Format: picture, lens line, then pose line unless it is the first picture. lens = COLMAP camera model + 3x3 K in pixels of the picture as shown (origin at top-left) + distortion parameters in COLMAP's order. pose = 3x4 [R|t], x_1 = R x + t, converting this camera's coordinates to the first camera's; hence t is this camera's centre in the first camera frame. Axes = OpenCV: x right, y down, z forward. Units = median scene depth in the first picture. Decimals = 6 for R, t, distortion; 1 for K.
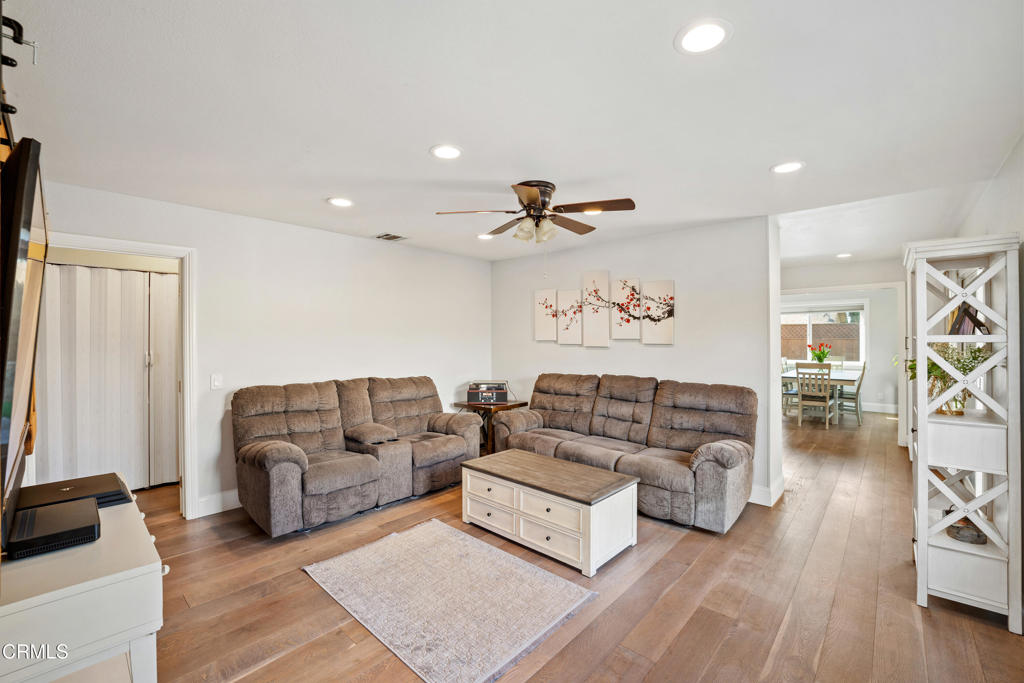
lens RADIAL K [[424.3, 0, 509.5], [0, 424.3, 342.3], [0, 0, 1]] dist [-0.002170, -0.000196]
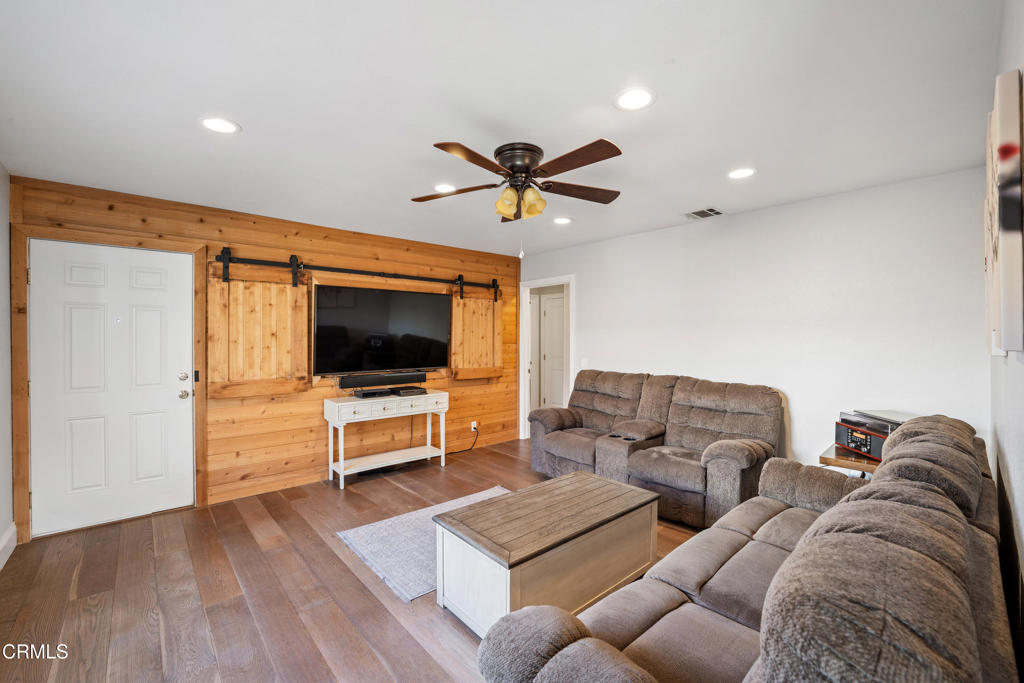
lens RADIAL K [[420.5, 0, 510.9], [0, 420.5, 340.1], [0, 0, 1]] dist [-0.004019, -0.000234]
pose [[-0.093316, 0.007306, -0.995610, 0.576235], [-0.004512, 0.999960, 0.007761, -0.000042], [0.995626, 0.005217, -0.093279, 0.680765]]
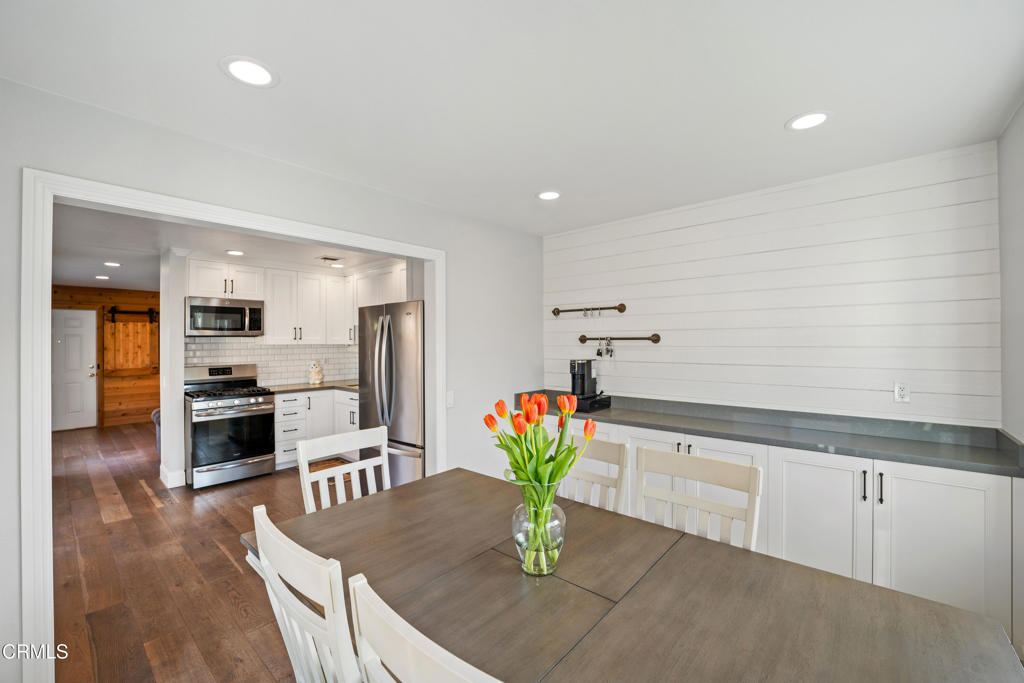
lens RADIAL K [[420.5, 0, 506.9], [0, 420.5, 340.7], [0, 0, 1]] dist [-0.004019, -0.000234]
pose [[0.020219, 0.006442, -0.999775, 0.965744], [-0.000982, 0.999979, 0.006424, -0.015843], [0.999795, 0.000852, 0.020225, 1.054257]]
